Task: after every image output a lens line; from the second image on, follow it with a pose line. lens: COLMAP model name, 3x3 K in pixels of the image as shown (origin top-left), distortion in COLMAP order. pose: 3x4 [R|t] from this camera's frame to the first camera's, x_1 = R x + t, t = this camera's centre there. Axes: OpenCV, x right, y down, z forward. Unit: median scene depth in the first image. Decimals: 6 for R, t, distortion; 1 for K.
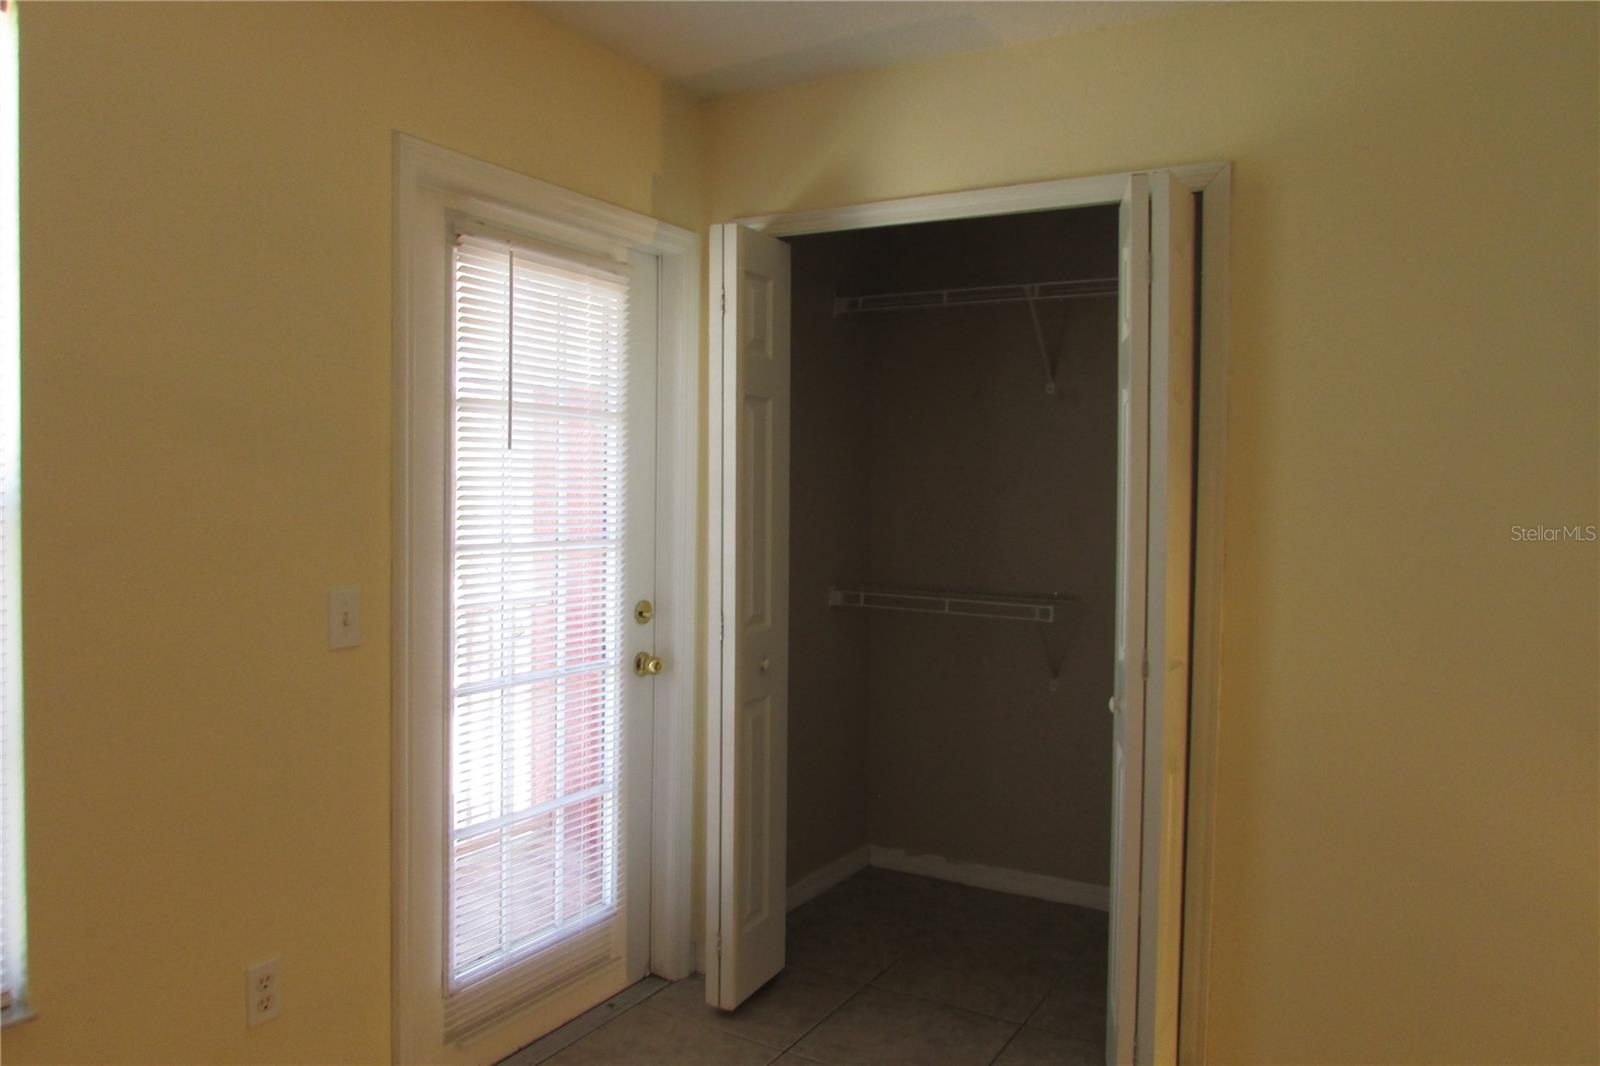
lens RADIAL K [[1148.2, 0, 800.0], [0, 1148.2, 533.0], [0, 0, 1]] dist [-0.061888, 0.040093]
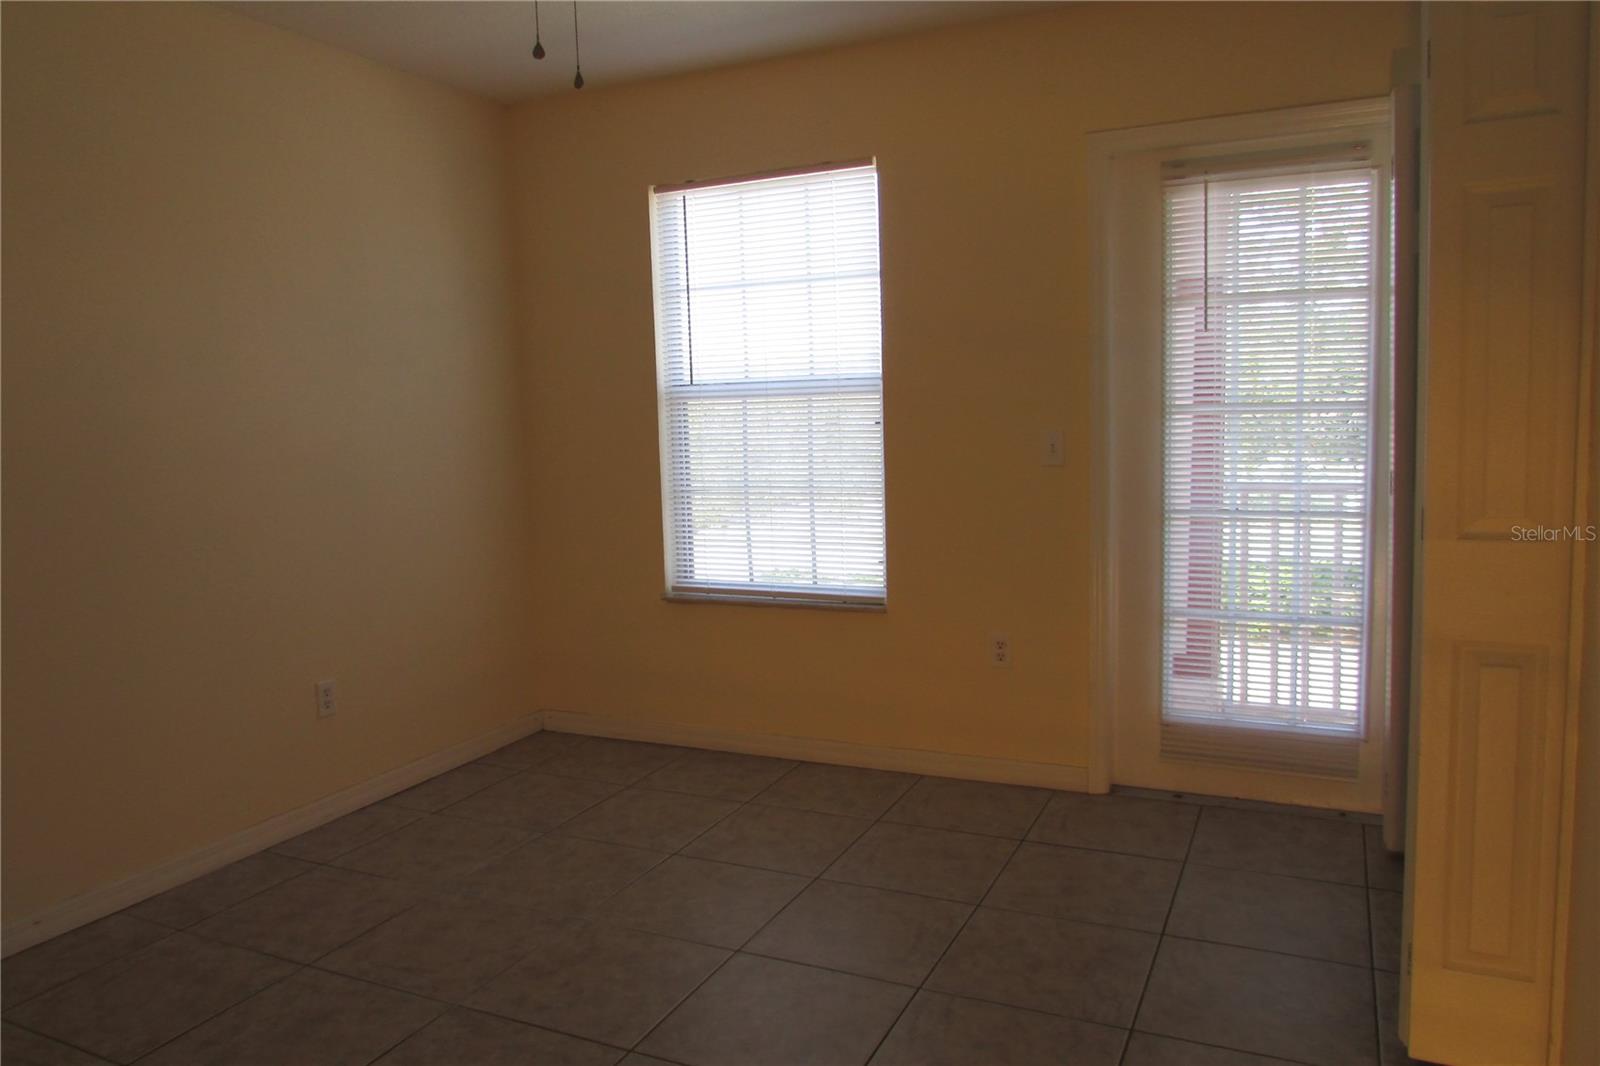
lens RADIAL K [[1148.2, 0, 800.0], [0, 1148.2, 533.0], [0, 0, 1]] dist [-0.061888, 0.040093]
pose [[0.064441, 0.070754, -0.995410, 1.056894], [-0.017951, 0.997404, 0.069734, 0.078887], [0.997760, 0.013375, 0.065544, 0.448442]]
